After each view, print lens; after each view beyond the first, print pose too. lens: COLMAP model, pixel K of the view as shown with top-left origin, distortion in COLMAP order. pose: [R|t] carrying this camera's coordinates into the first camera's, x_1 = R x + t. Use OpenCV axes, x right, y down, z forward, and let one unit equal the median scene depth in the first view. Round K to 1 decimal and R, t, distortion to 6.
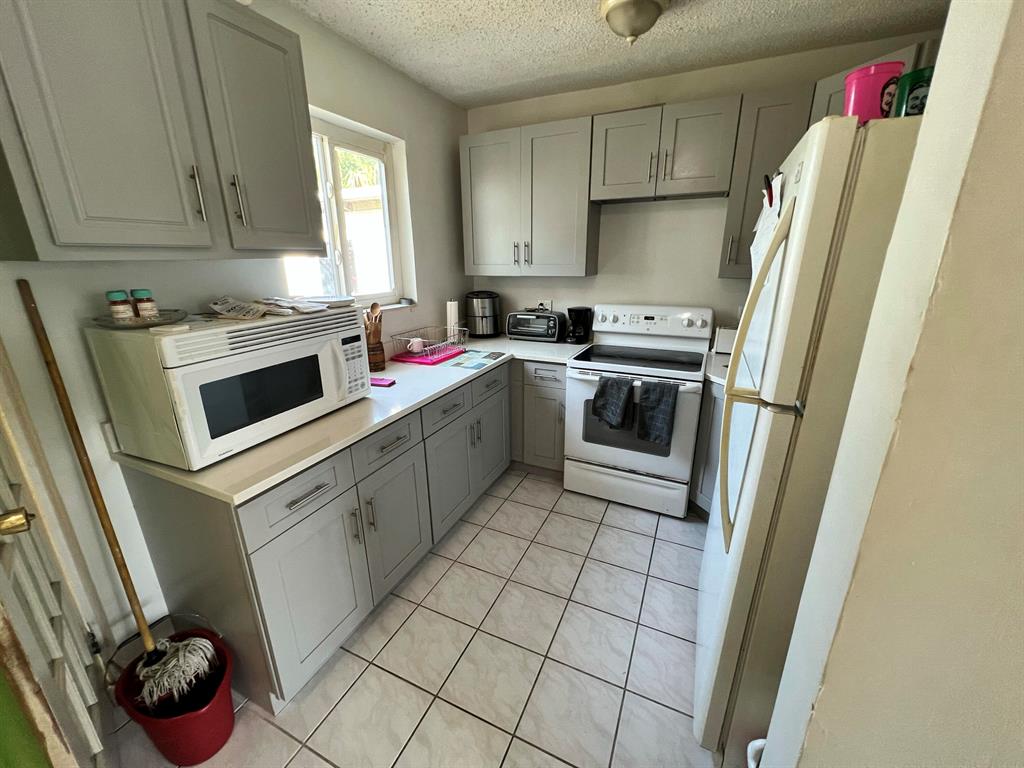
lens RADIAL K [[408.7, 0, 511.0], [0, 408.7, 380.3], [0, 0, 1]] dist [0.000417, -0.000153]
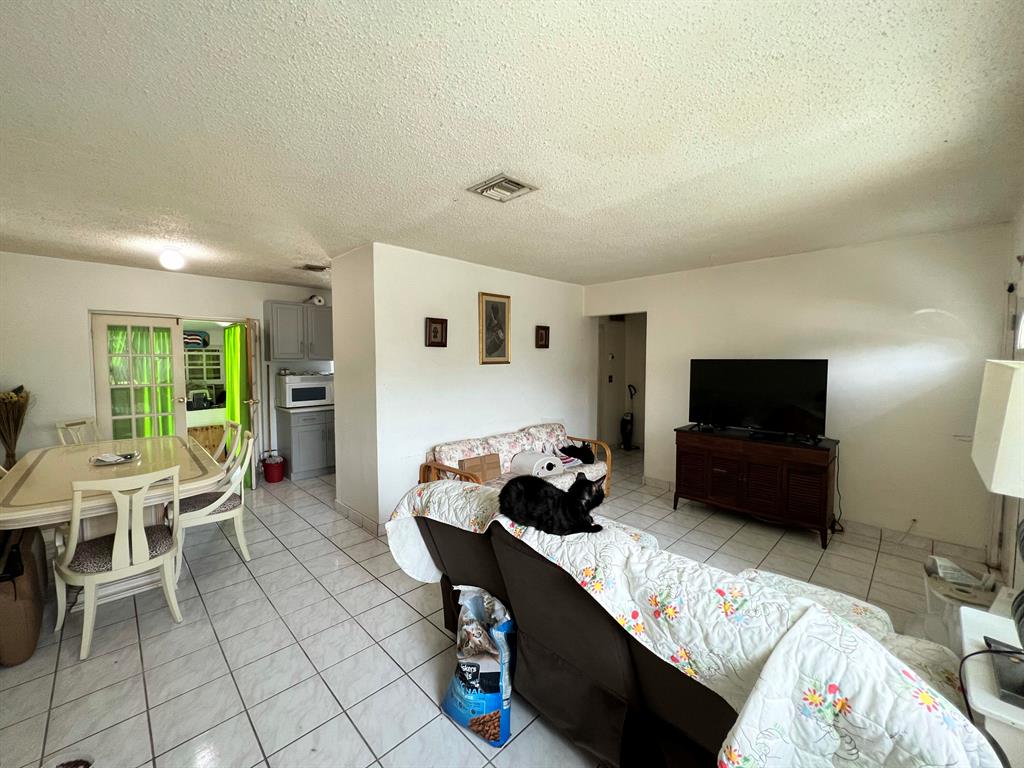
lens RADIAL K [[408.7, 0, 511.0], [0, 408.7, 380.3], [0, 0, 1]] dist [0.000417, -0.000153]
pose [[0.936699, 0.027679, -0.349041, 2.867099], [-0.110864, 0.969026, -0.220674, 0.612141], [0.332122, 0.245401, 0.910754, -2.165159]]
